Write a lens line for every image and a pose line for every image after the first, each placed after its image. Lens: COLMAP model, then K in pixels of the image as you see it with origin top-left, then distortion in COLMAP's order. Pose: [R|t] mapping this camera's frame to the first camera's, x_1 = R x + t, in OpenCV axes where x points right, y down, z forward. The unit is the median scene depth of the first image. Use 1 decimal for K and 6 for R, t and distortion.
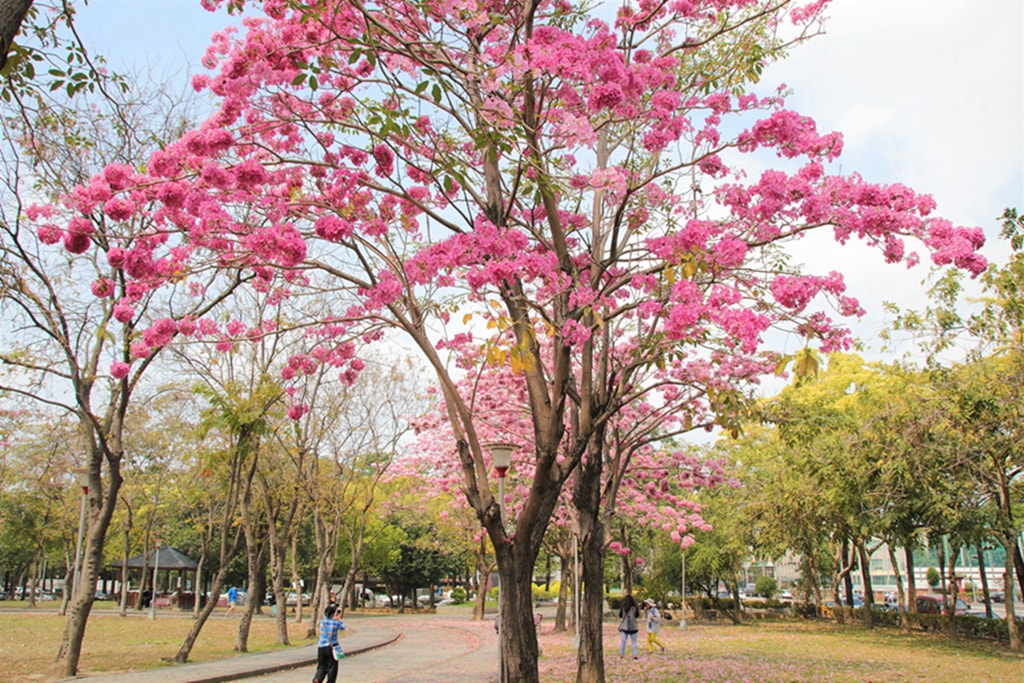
lens RADIAL K [[869.0, 0, 511.3], [0, 869.0, 338.7], [0, 0, 1]] dist [-0.136257, 0.142805]
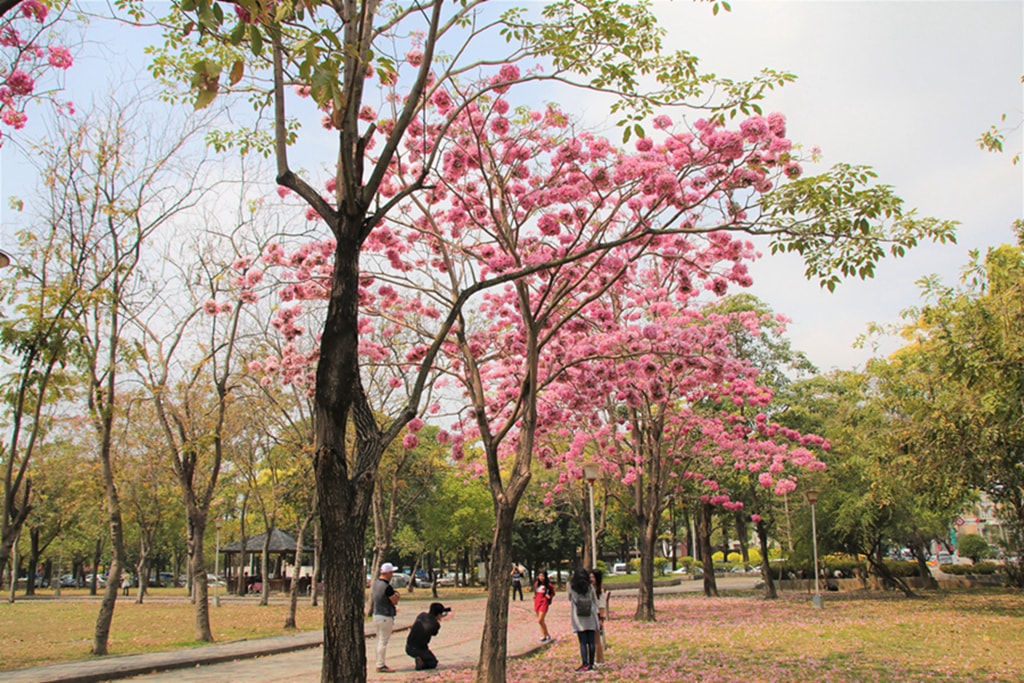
lens RADIAL K [[869.3, 0, 503.6], [0, 869.3, 349.9], [0, 0, 1]] dist [-0.136268, 0.144680]
pose [[0.966207, -0.087492, -0.242463, 0.280462], [0.097170, 0.994868, 0.028223, 0.142749], [0.238749, -0.050830, 0.969750, 0.464578]]
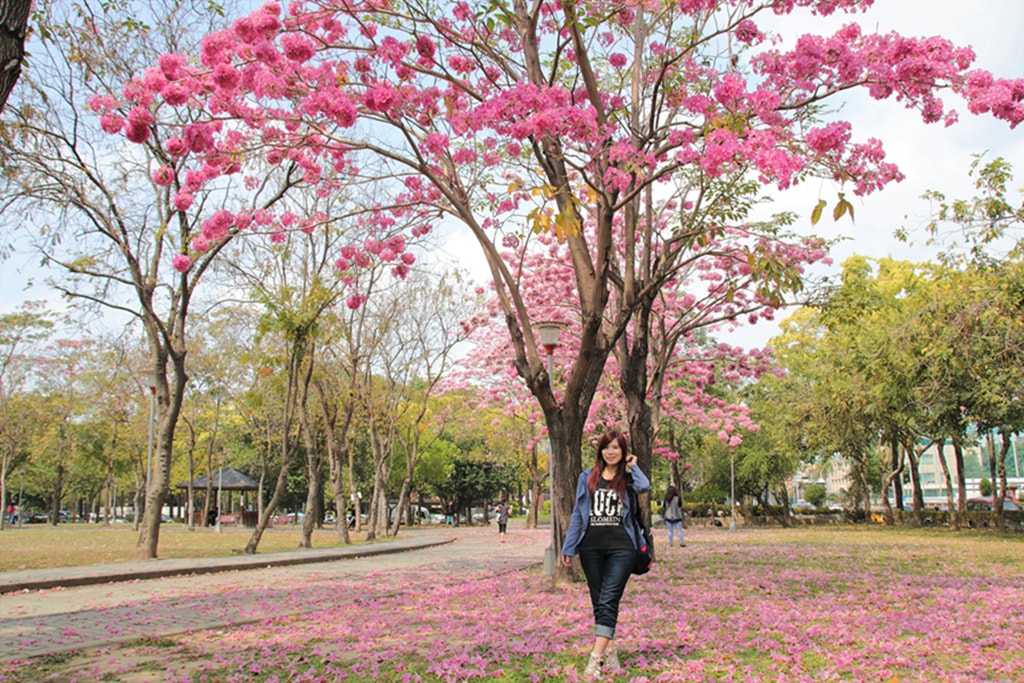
lens RADIAL K [[869.3, 0, 514.2], [0, 869.3, 336.6], [0, 0, 1]] dist [-0.136268, 0.144680]
pose [[0.998294, -0.027185, -0.051681, 0.000176], [0.031318, 0.996228, 0.080923, 0.039411], [0.049286, -0.082403, 0.995380, -0.024692]]
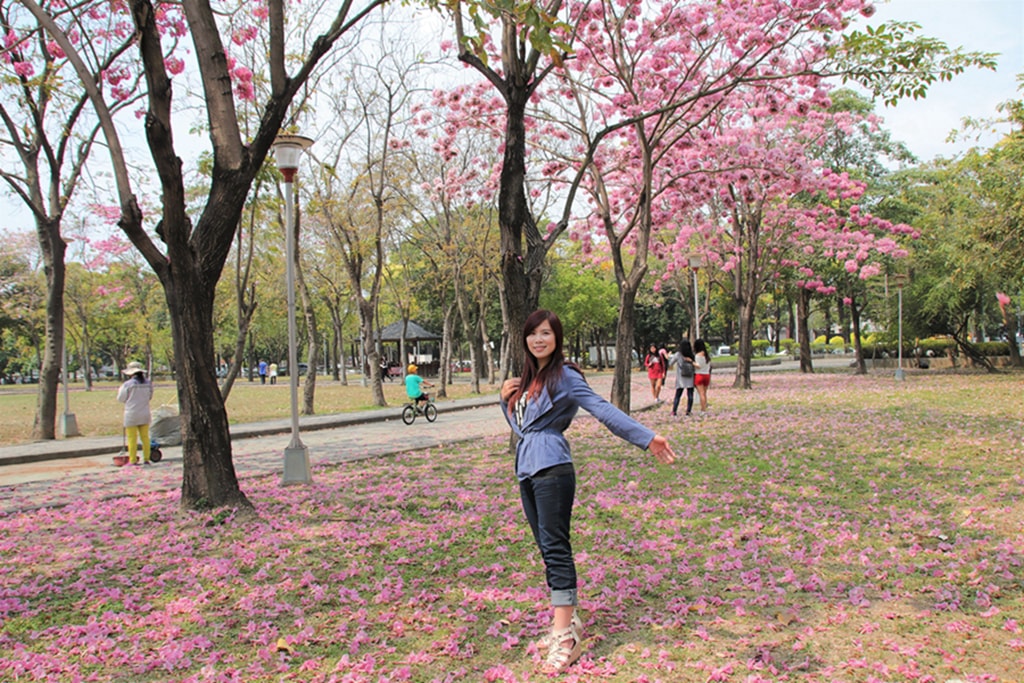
lens RADIAL K [[869.3, 0, 506.1], [0, 869.3, 357.3], [0, 0, 1]] dist [-0.136268, 0.144680]
pose [[0.928415, -0.036548, -0.369743, 0.314925], [0.140802, 0.955533, 0.259098, 0.103322], [0.343832, -0.292611, 0.892277, 0.268736]]
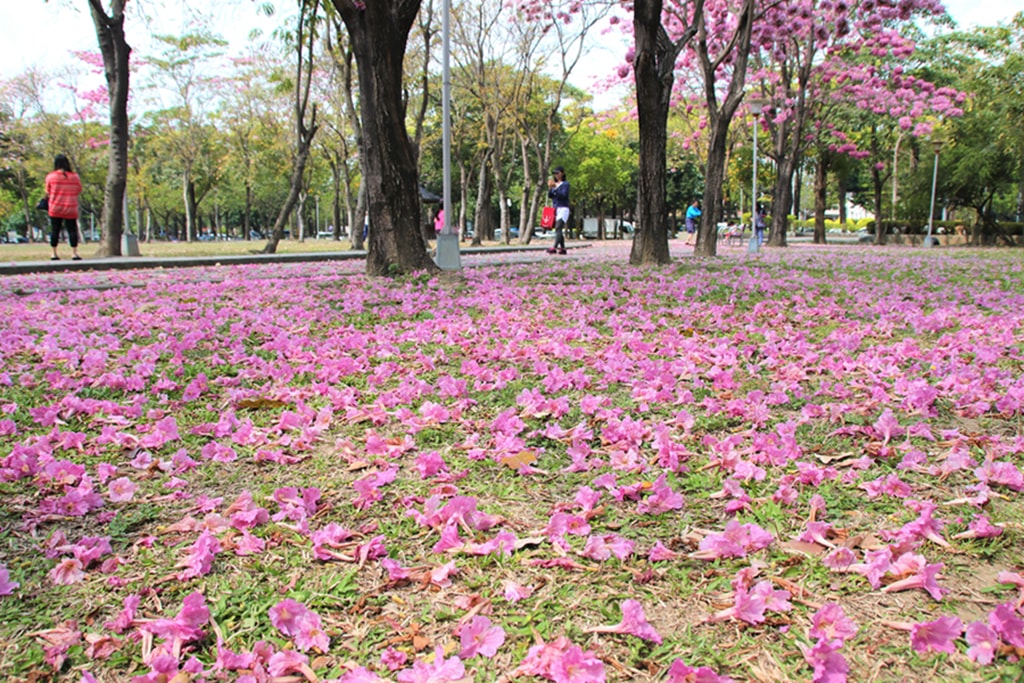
lens RADIAL K [[869.0, 0, 506.1], [0, 869.0, 349.4], [0, 0, 1]] dist [-0.136257, 0.142805]
pose [[0.939720, 0.035401, -0.340107, 0.203637], [0.104579, 0.917215, 0.384421, 0.145329], [0.325560, -0.396817, 0.858223, 0.231231]]
